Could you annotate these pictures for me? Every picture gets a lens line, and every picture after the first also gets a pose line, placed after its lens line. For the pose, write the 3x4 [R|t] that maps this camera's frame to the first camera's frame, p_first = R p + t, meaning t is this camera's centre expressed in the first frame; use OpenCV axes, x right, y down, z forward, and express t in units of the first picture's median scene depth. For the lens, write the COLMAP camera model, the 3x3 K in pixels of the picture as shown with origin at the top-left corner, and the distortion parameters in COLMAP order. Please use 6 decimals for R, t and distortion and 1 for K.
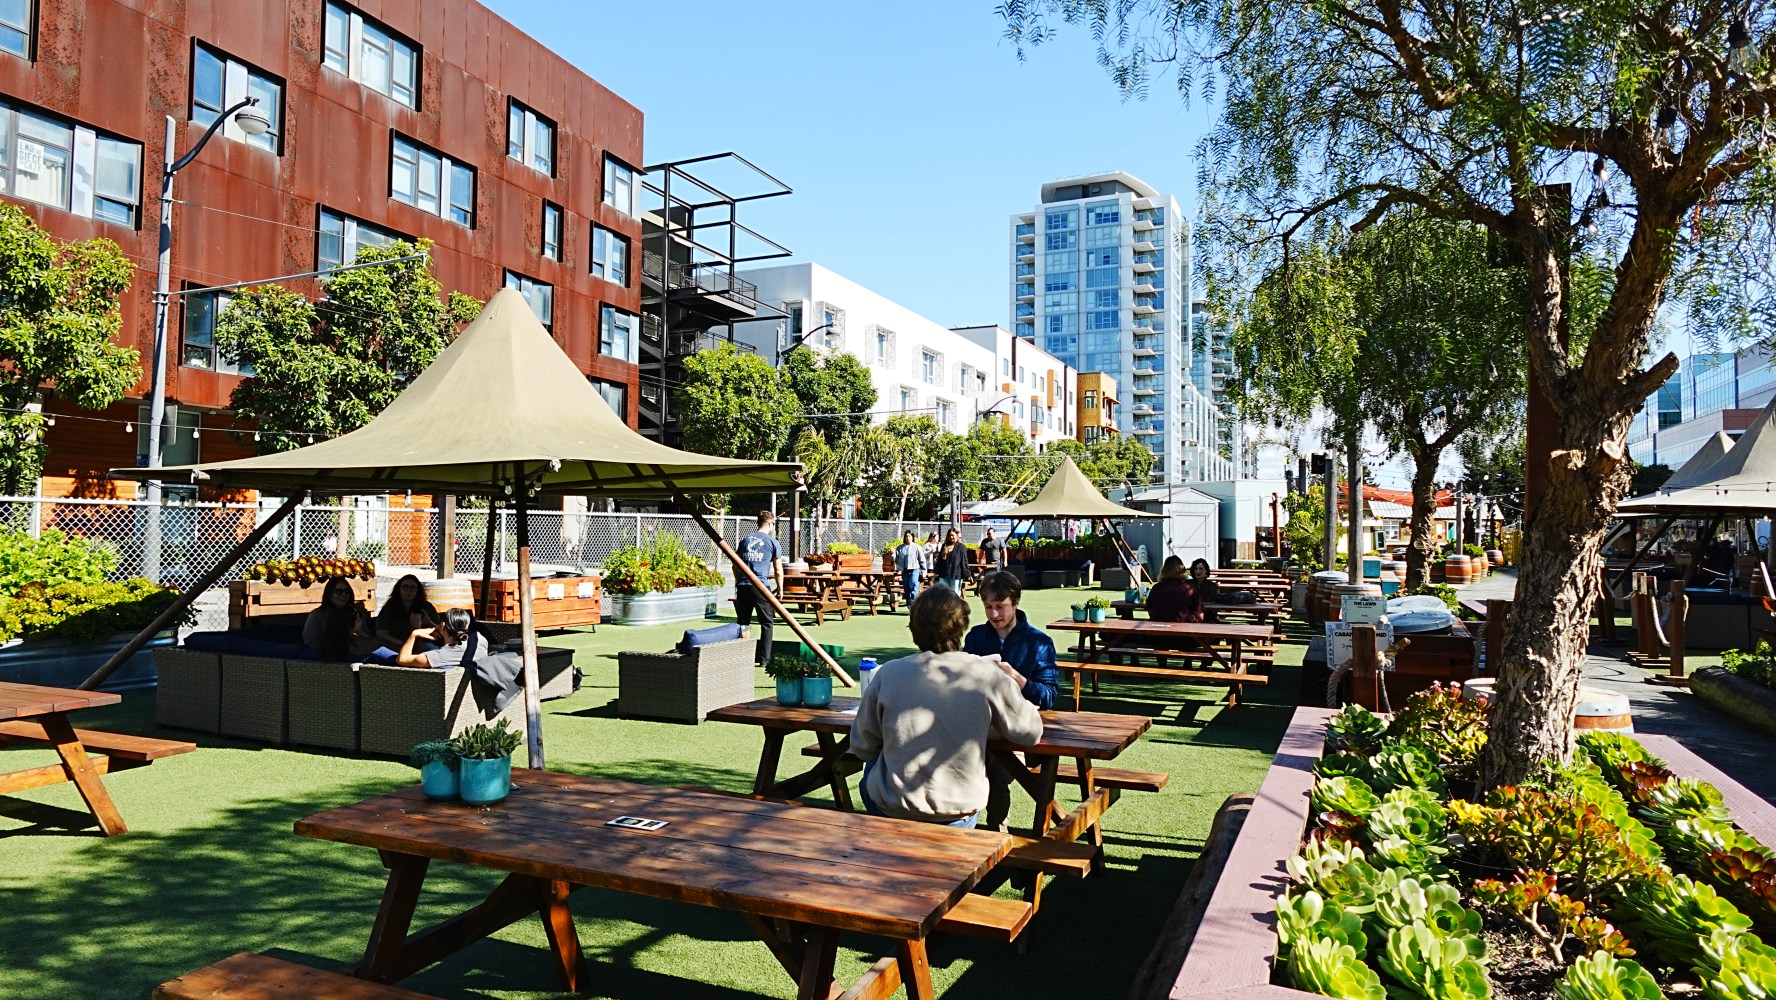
lens RADIAL K [[1004.2, 0, 891.8], [0, 1004.2, 494.1], [0, 0, 1]] dist [-0.002884, 0.002552]
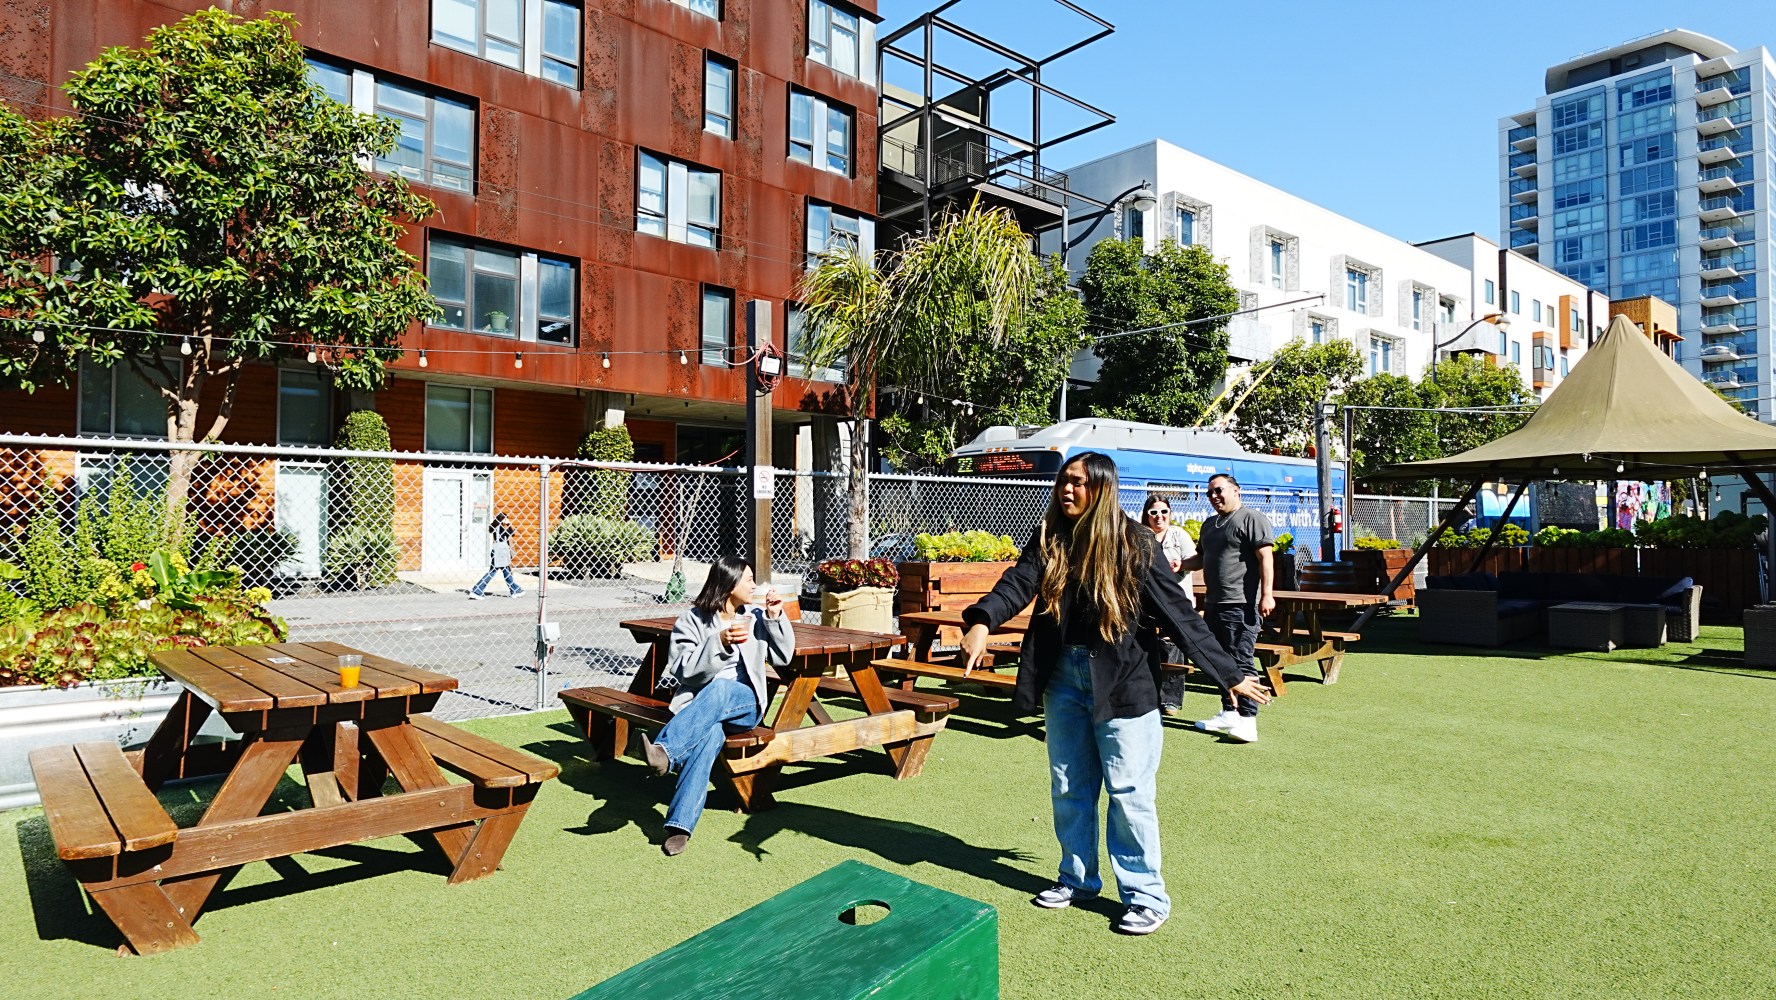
lens RADIAL K [[1004.2, 0, 891.8], [0, 1004.2, 494.1], [0, 0, 1]] dist [-0.002884, 0.002552]
pose [[0.905987, -0.018568, -0.422898, 0.047816], [0.019565, 0.999807, -0.001983, 0.016305], [0.422853, -0.006477, 0.906175, 0.301129]]
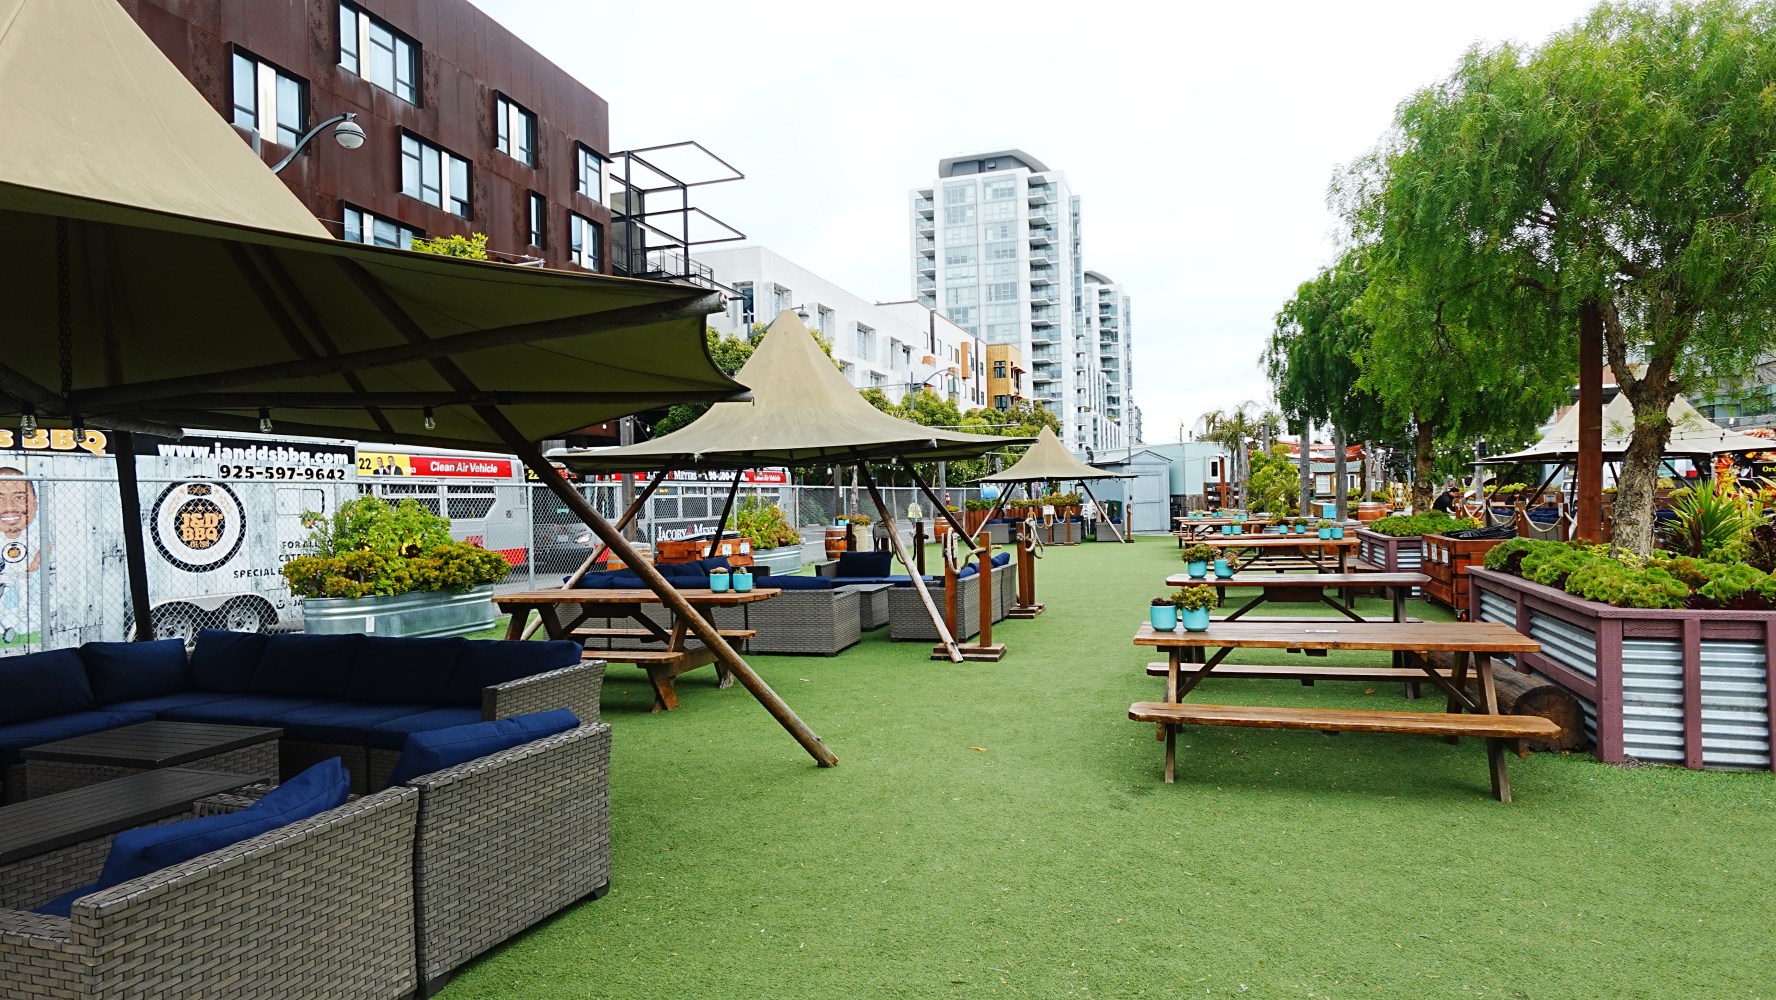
lens RADIAL K [[1004.2, 0, 891.8], [0, 1004.2, 494.1], [0, 0, 1]] dist [-0.002884, 0.002552]
pose [[0.993246, -0.030343, 0.111988, -0.072786], [0.027079, 0.999166, 0.030555, -0.000425], [-0.112822, -0.027316, 0.993240, -0.058886]]
